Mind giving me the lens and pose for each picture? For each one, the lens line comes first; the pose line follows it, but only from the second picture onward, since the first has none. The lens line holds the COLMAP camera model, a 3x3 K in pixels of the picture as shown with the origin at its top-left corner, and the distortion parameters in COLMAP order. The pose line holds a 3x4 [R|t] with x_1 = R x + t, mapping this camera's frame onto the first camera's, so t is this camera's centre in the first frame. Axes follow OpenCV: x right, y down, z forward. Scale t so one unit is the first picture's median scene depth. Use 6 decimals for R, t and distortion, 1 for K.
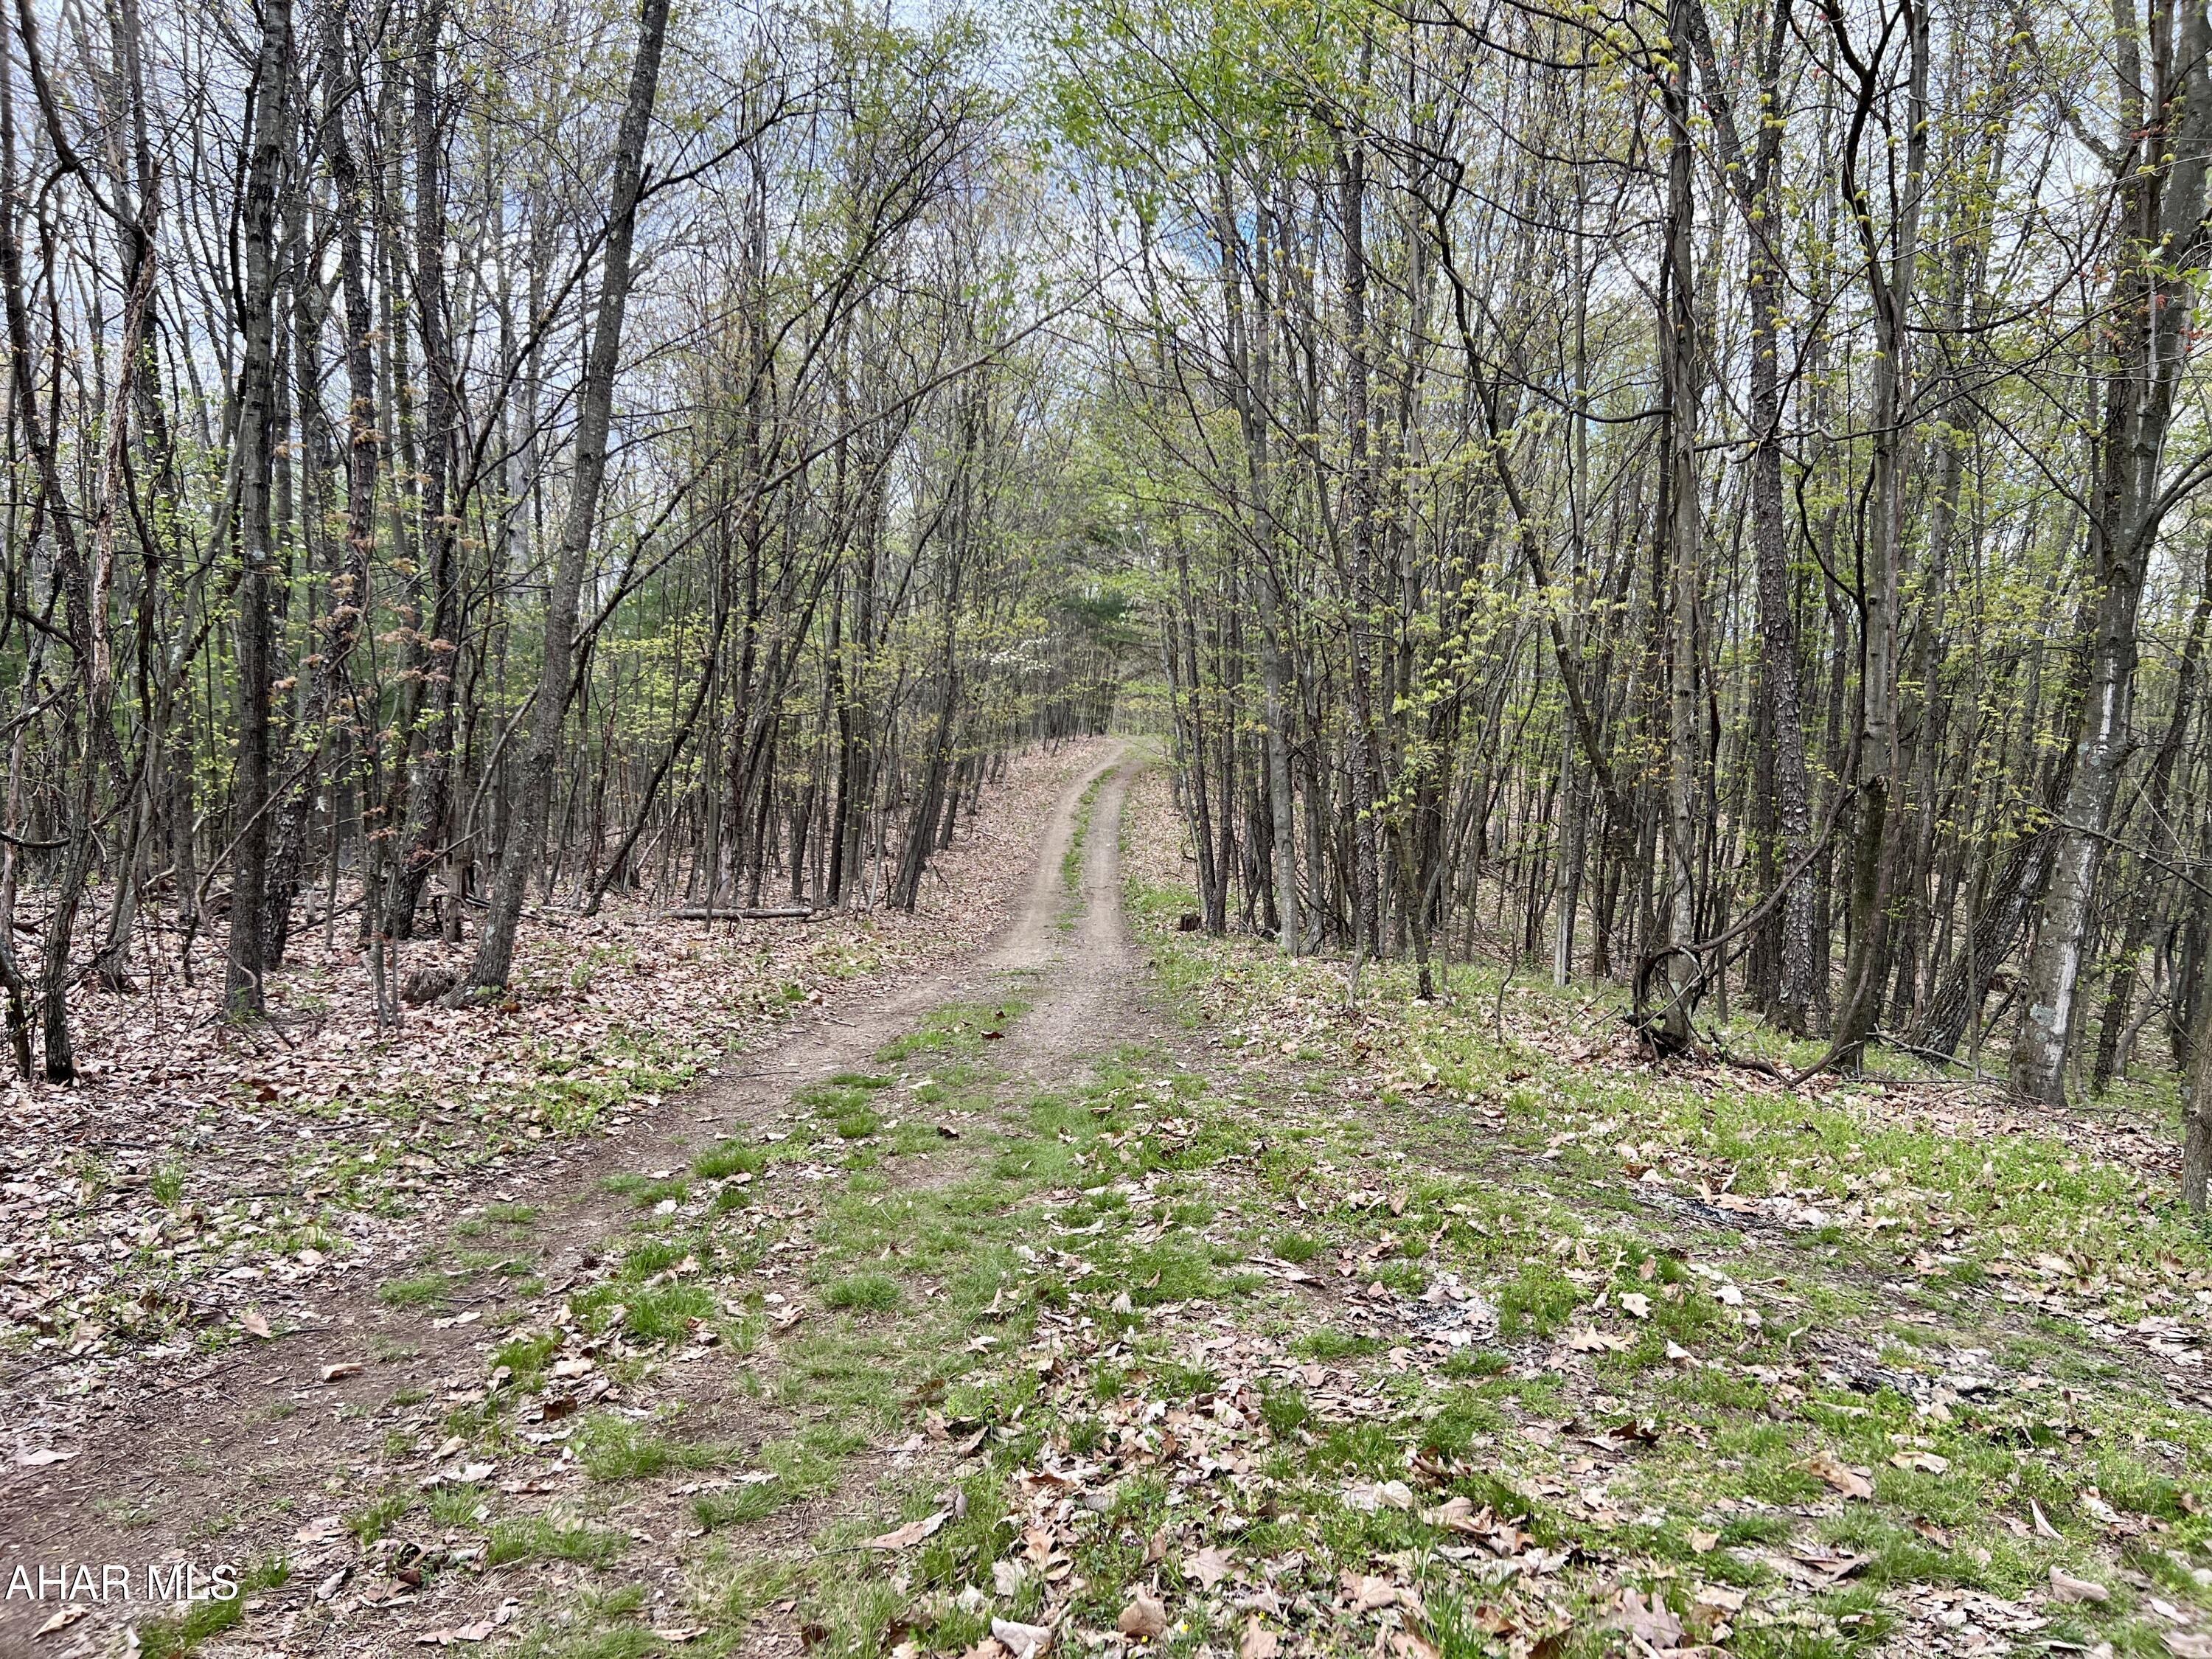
lens RADIAL K [[1672.6, 0, 1105.4], [0, 1672.6, 829.7], [0, 0, 1]] dist [0.000794, 0.000519]
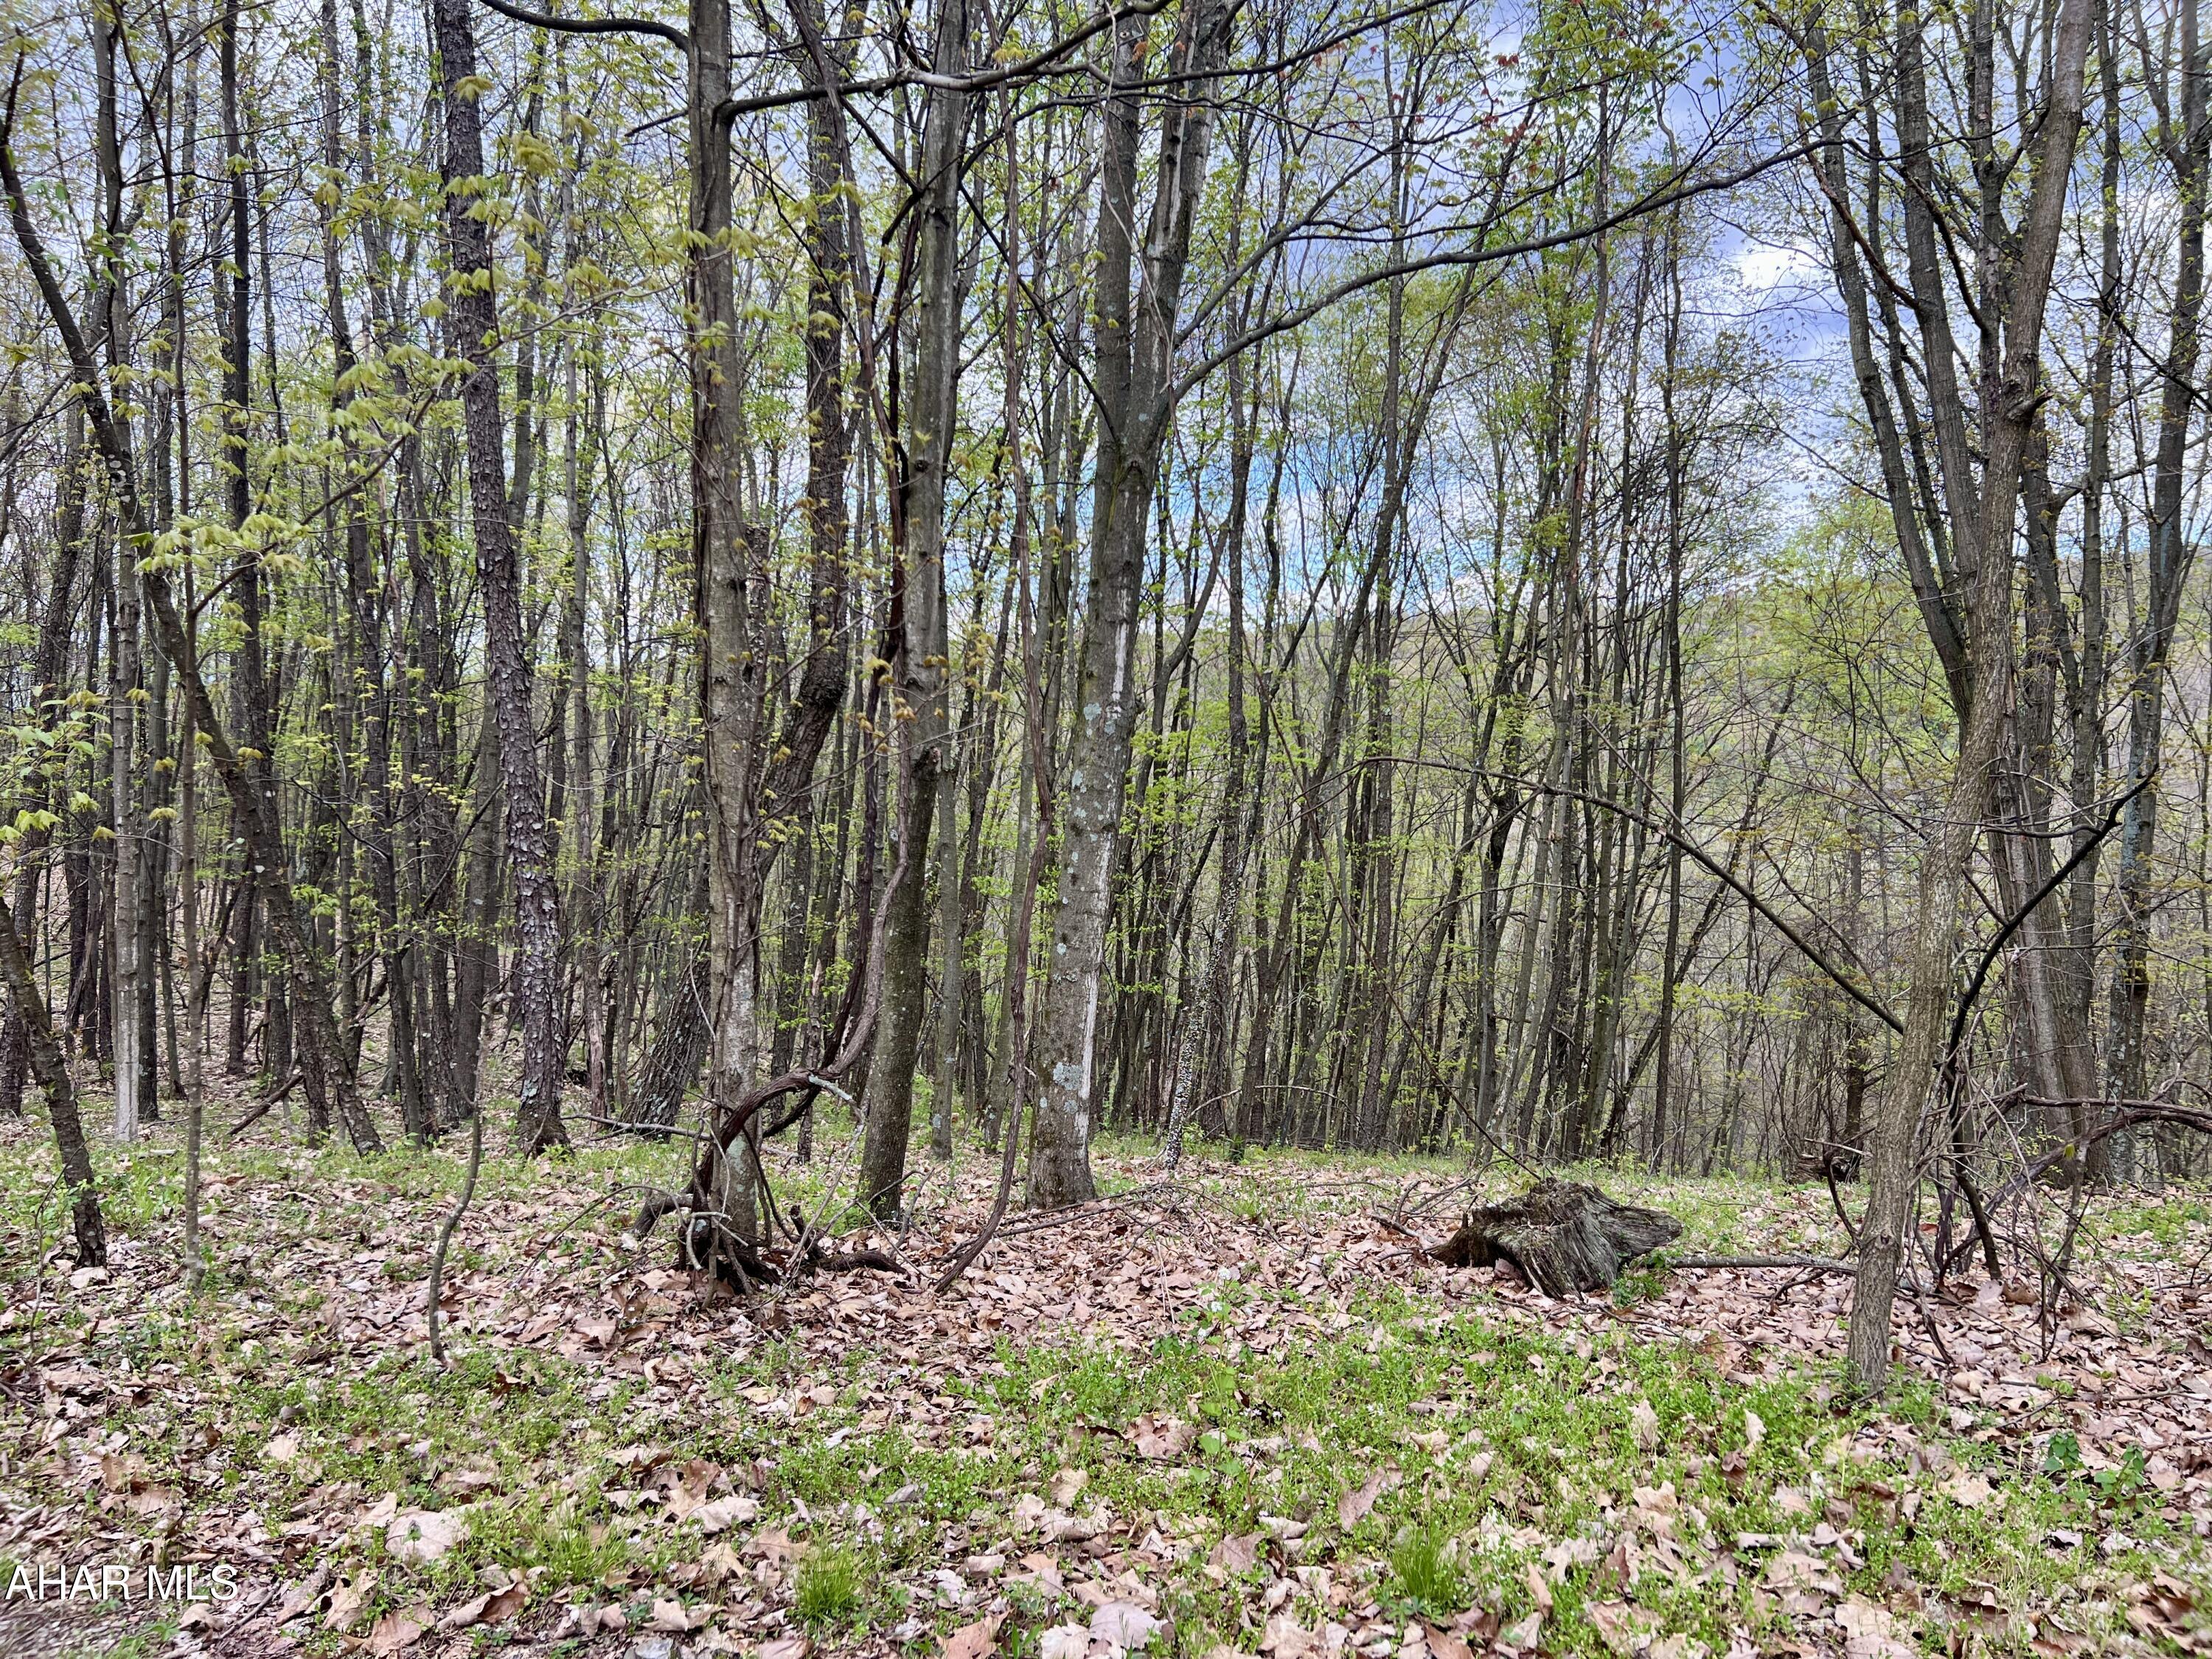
lens RADIAL K [[1672.6, 0, 1106.0], [0, 1672.6, 827.7], [0, 0, 1]] dist [0.000794, 0.000519]
pose [[0.749642, -0.025972, 0.661334, 0.092620], [0.062840, 0.997509, -0.032056, 0.027273], [-0.658853, 0.065589, 0.749407, 0.437764]]
